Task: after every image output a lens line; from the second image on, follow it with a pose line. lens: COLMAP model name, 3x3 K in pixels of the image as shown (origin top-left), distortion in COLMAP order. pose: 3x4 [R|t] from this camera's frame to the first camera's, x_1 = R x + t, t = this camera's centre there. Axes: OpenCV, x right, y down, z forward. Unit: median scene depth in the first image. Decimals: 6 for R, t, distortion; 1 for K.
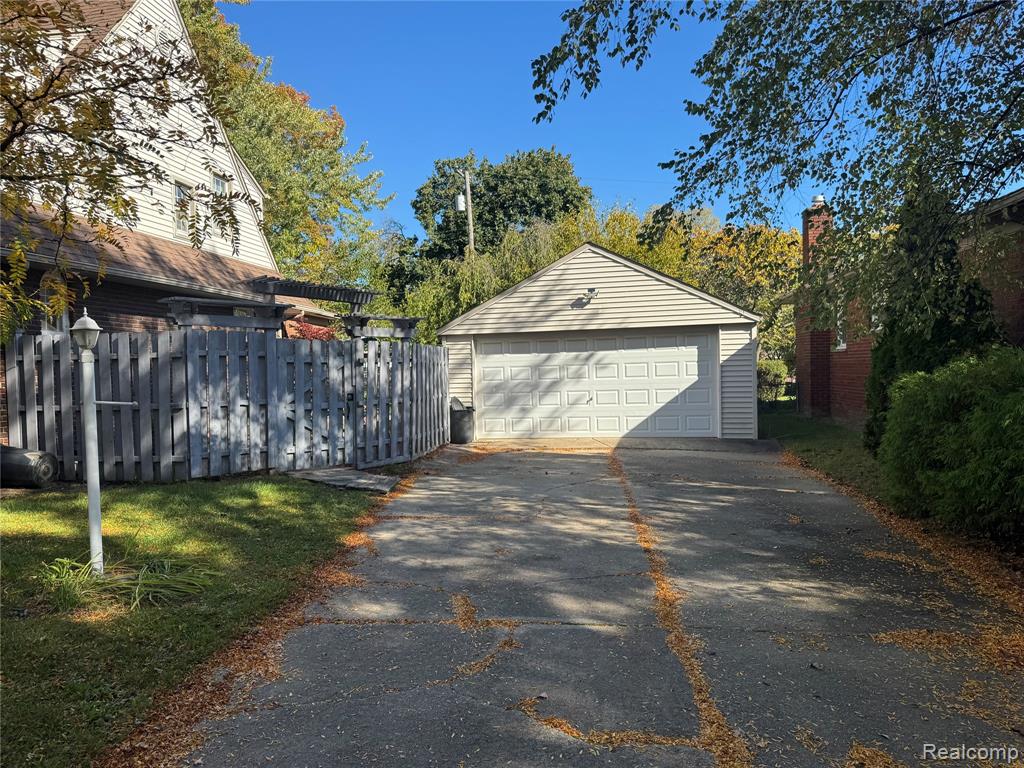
lens RADIAL K [[717.5, 0, 513.6], [0, 717.5, 384.7], [0, 0, 1]] dist [0.142202, -0.265021]
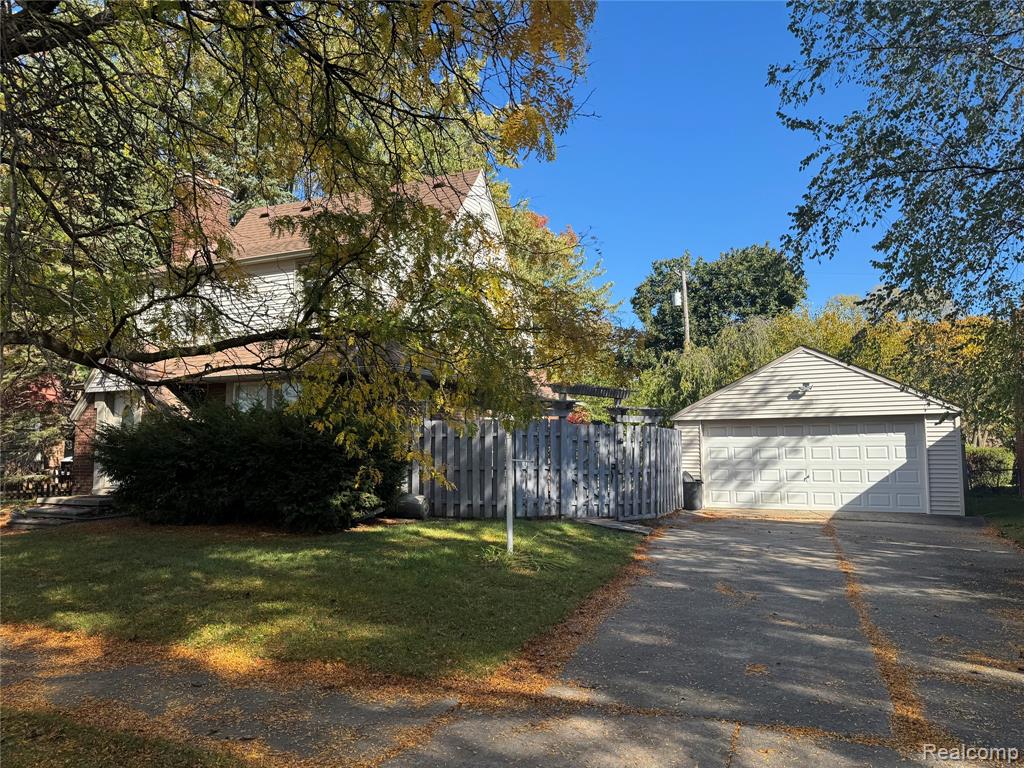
lens RADIAL K [[717.5, 0, 513.6], [0, 717.5, 384.7], [0, 0, 1]] dist [0.142202, -0.265021]
pose [[0.960922, -0.006074, -0.276752, -0.027321], [-0.024830, 0.993838, -0.108027, 0.013763], [0.275703, 0.110677, 0.954850, -0.341556]]
